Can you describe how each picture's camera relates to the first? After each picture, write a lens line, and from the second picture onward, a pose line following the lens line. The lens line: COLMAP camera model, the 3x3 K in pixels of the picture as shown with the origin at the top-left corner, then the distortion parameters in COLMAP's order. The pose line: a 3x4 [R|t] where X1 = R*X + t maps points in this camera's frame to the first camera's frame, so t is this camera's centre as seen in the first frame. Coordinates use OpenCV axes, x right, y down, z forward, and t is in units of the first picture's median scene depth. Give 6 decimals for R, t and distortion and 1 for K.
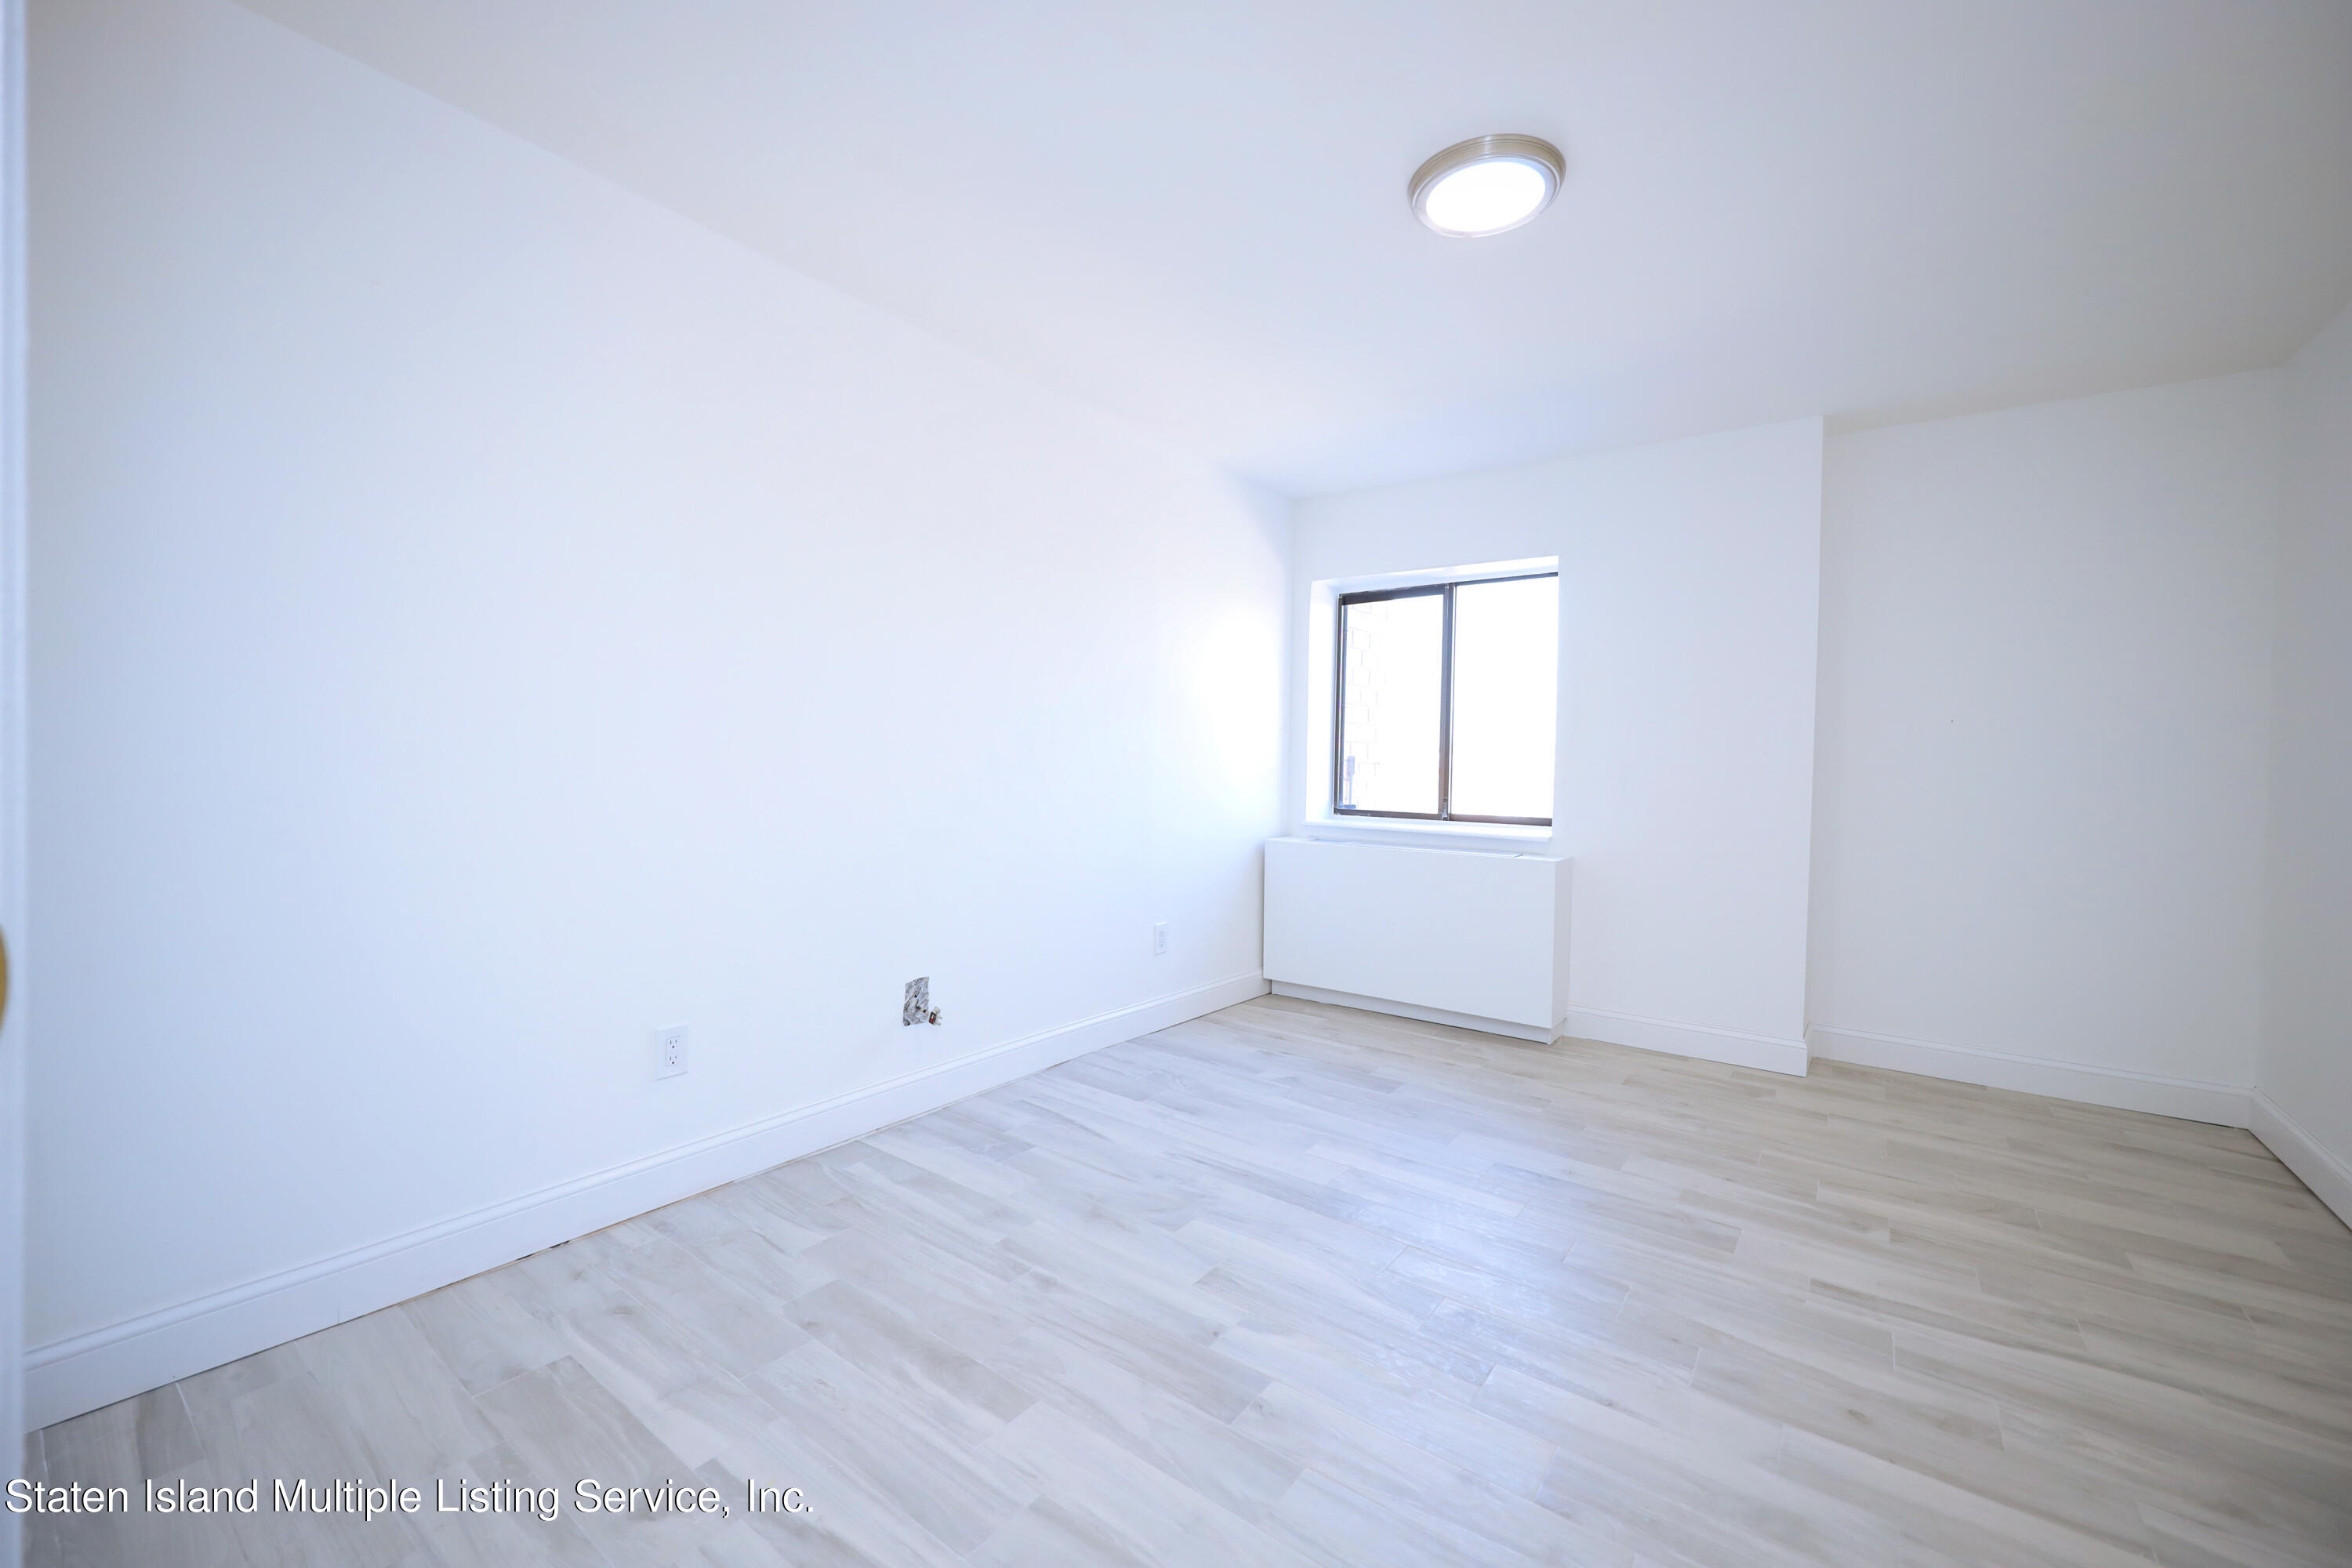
lens RADIAL K [[942.8, 0, 1183.1], [0, 942.8, 770.5], [0, 0, 1]] dist [-0.006554, 0.001292]
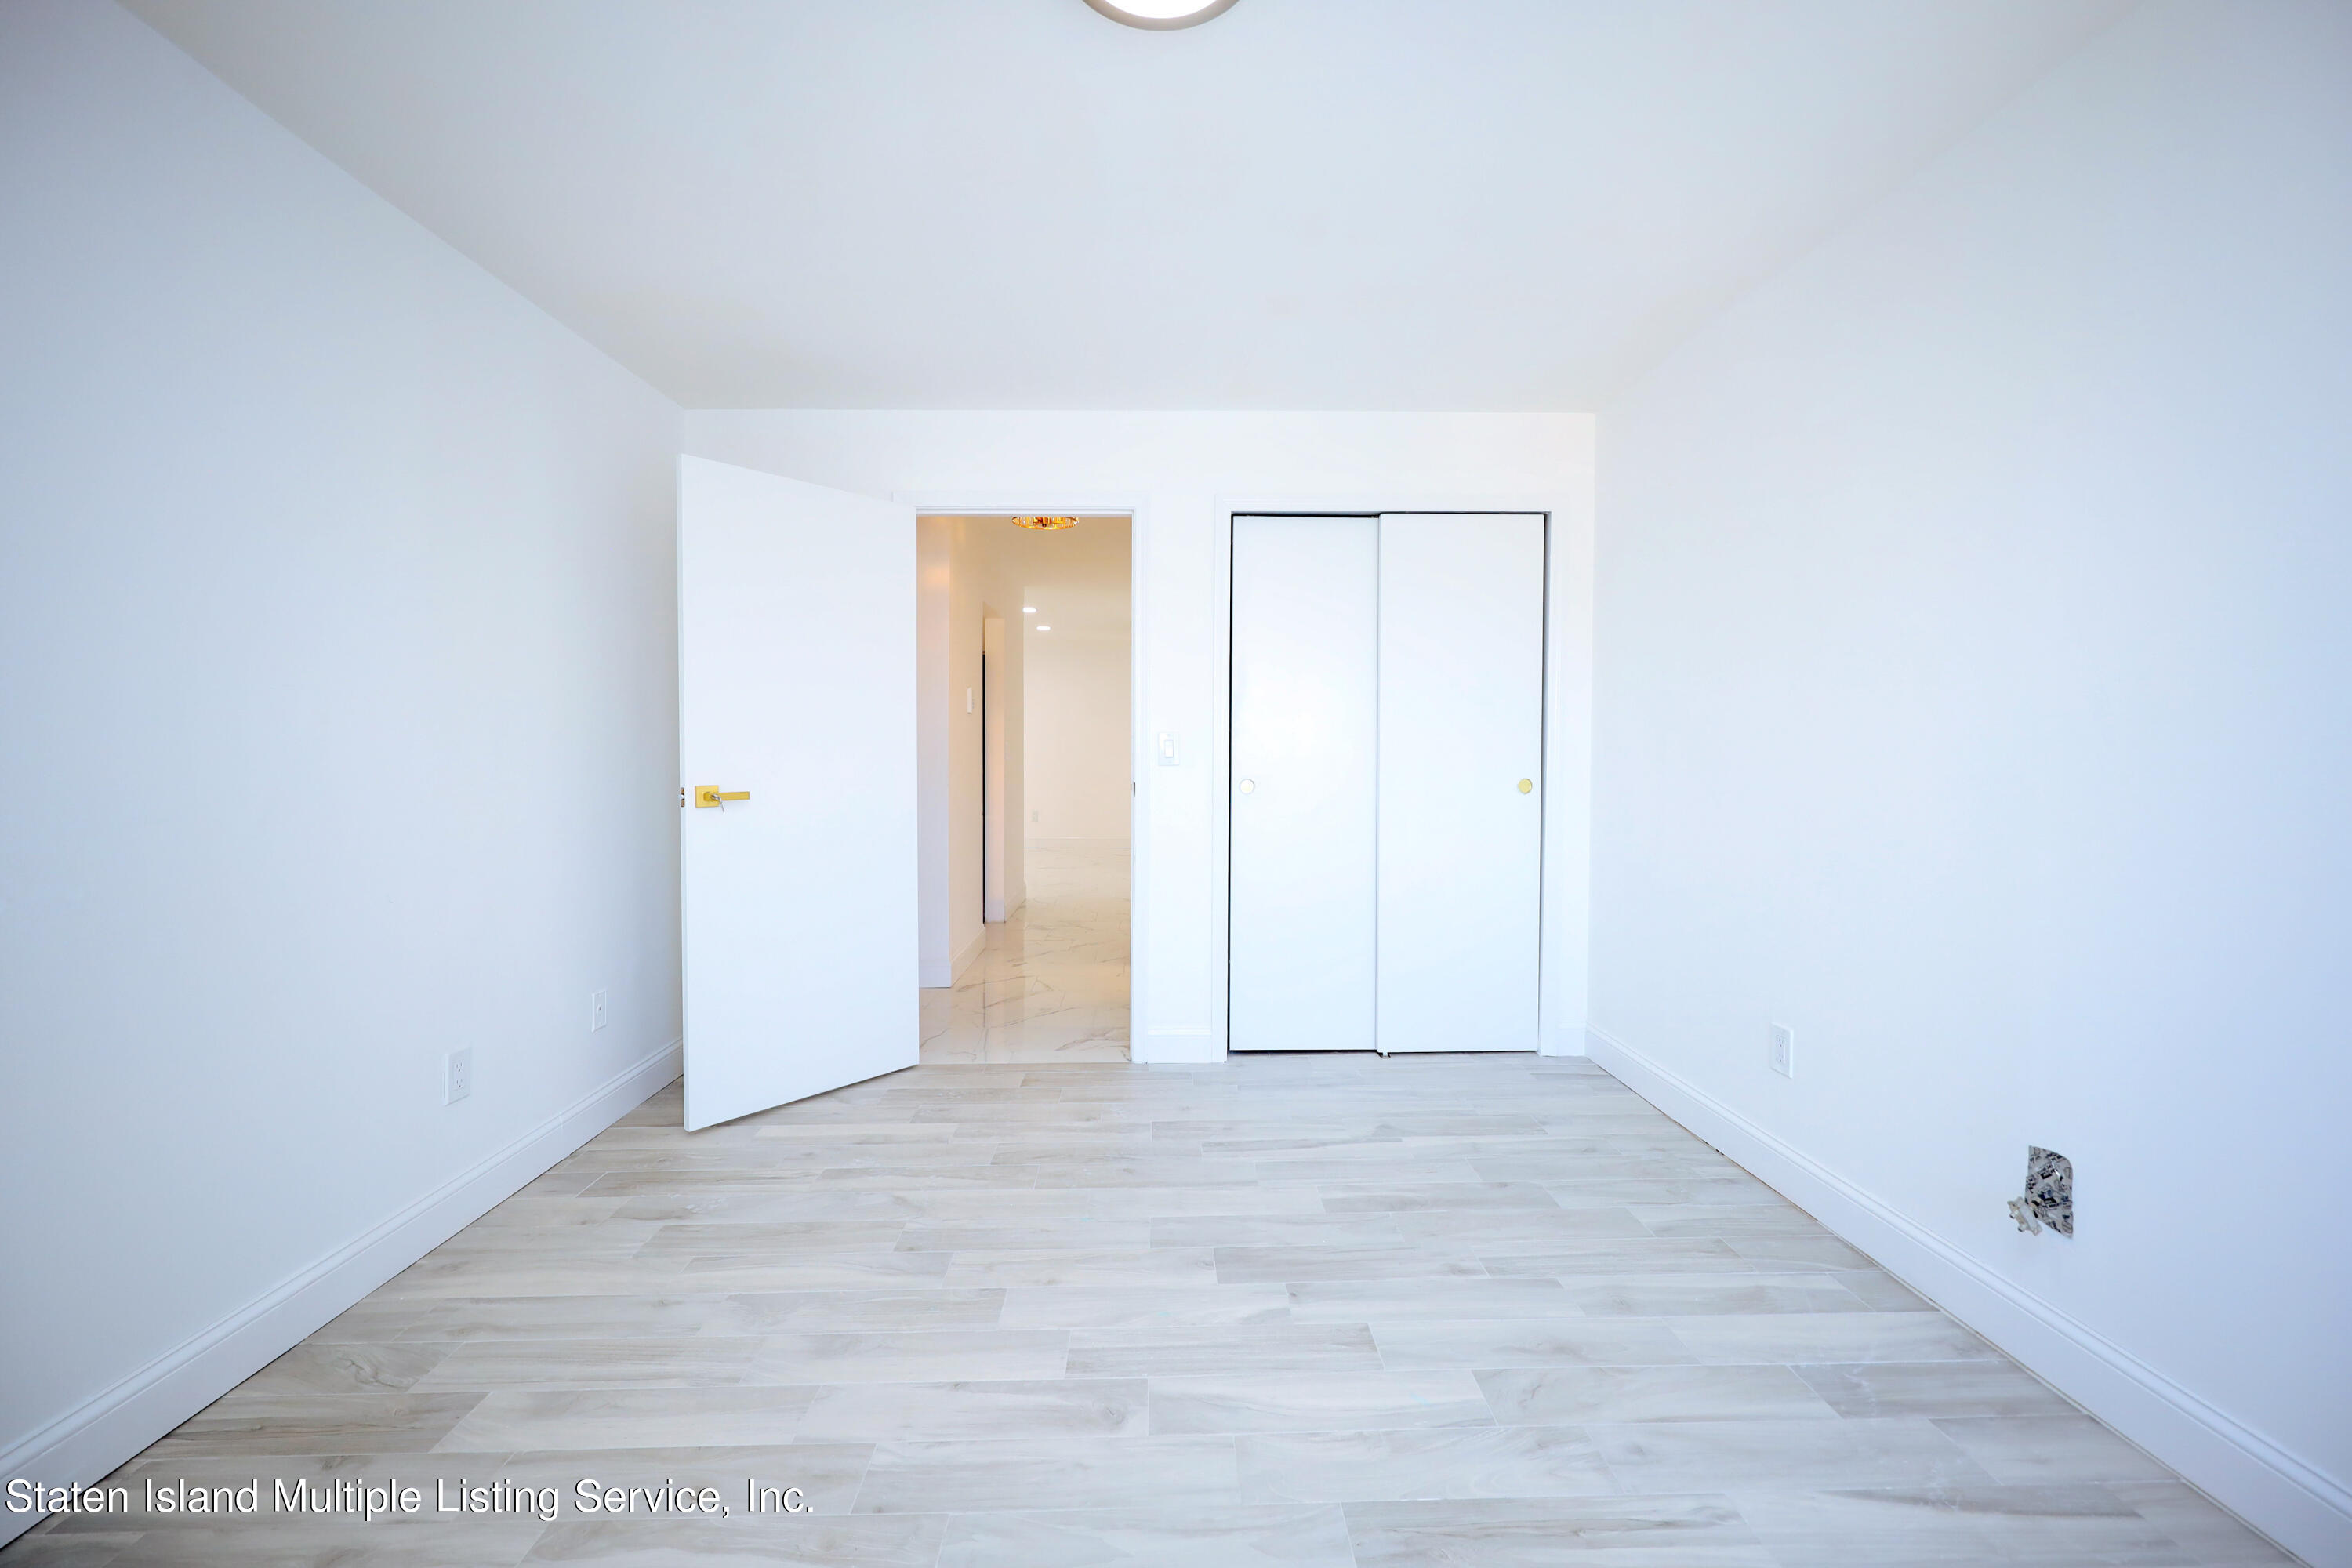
lens RADIAL K [[942.8, 0, 1184.7], [0, 942.8, 778.7], [0, 0, 1]] dist [-0.006554, 0.001292]
pose [[-0.788258, 0.001296, -0.615344, 0.806454], [-0.020381, 0.999394, 0.028214, -0.032340], [0.615008, 0.034781, -0.787754, 1.756807]]
